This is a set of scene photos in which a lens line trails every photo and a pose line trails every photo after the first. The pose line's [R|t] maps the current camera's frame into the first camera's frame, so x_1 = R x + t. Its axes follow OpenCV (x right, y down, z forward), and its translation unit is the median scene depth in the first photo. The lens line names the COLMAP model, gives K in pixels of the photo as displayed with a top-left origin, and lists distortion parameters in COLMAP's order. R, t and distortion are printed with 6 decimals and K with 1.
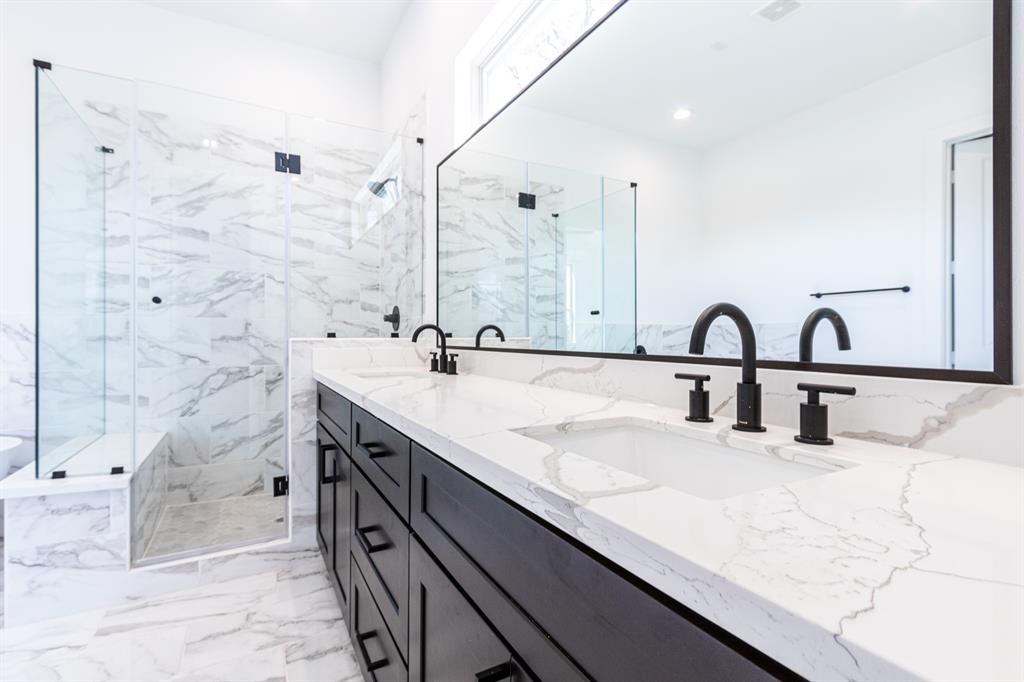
lens RADIAL K [[487.1, 0, 500.7], [0, 487.1, 336.5], [0, 0, 1]] dist [0.001298, 0.000745]
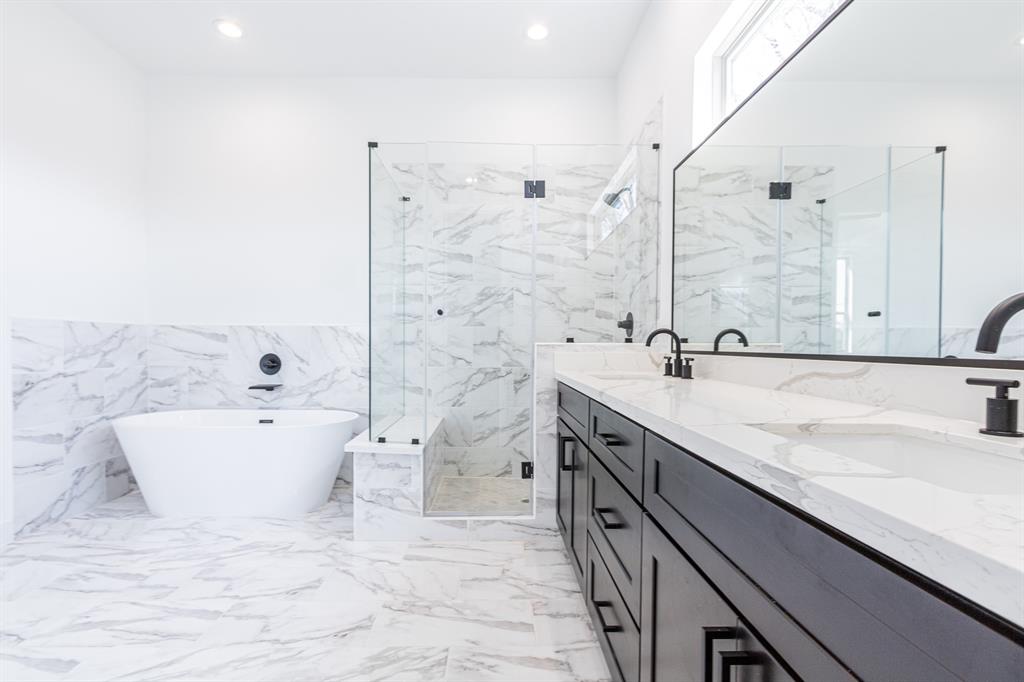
lens RADIAL K [[487.1, 0, 486.0], [0, 487.1, 355.2], [0, 0, 1]] dist [0.001298, 0.000745]
pose [[0.880043, 0.014026, -0.474686, 0.008420], [-0.004271, 0.999757, 0.021622, 0.007793], [0.474874, -0.017001, 0.879889, -0.056776]]
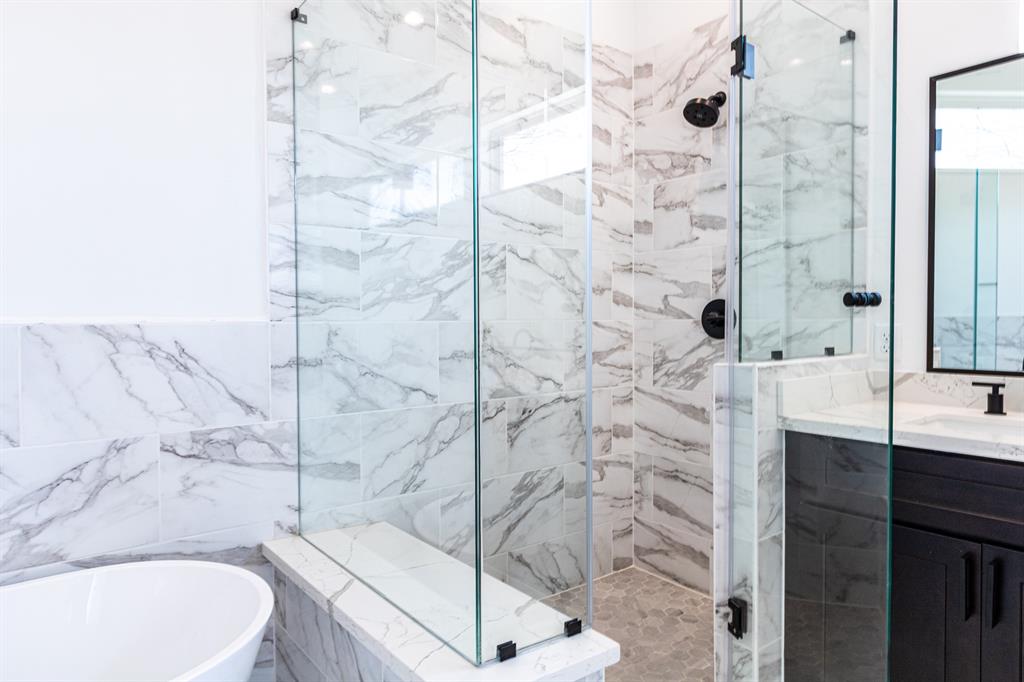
lens RADIAL K [[620.9, 0, 461.0], [0, 620.9, 336.5], [0, 0, 1]] dist [0.003852, -0.000584]
pose [[0.989927, -0.014994, 0.140784, -0.772224], [0.012141, 0.999704, 0.021104, -0.040137], [-0.141058, -0.019182, 0.989815, 0.298036]]
